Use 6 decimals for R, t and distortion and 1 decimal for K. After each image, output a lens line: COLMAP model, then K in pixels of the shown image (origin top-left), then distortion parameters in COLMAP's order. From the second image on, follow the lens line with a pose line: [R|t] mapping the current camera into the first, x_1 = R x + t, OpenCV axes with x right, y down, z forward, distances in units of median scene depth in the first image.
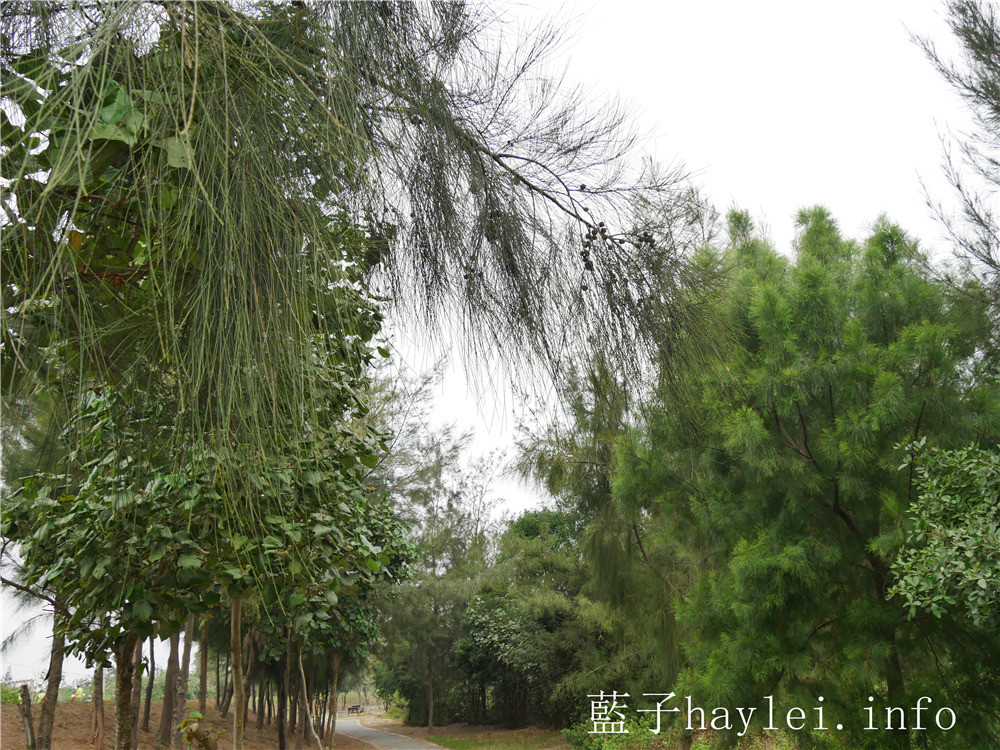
lens RADIAL K [[929.7, 0, 500.0], [0, 929.7, 375.0], [0, 0, 1]] dist [0.002408, 0.001932]
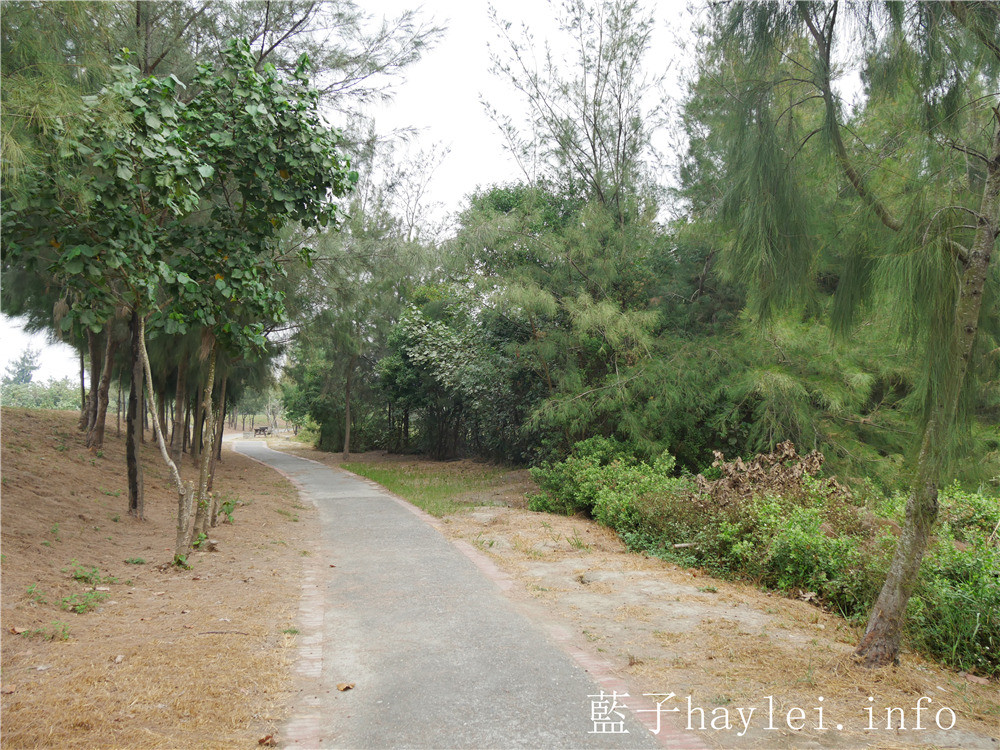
lens RADIAL K [[814.9, 0, 500.0], [0, 814.9, 375.0], [0, 0, 1]] dist [-0.077452, -0.002787]
pose [[0.990335, 0.059698, 0.125188, -0.029455], [-0.090128, 0.963066, 0.253734, 0.095801], [-0.105417, -0.262564, 0.959139, 0.258851]]
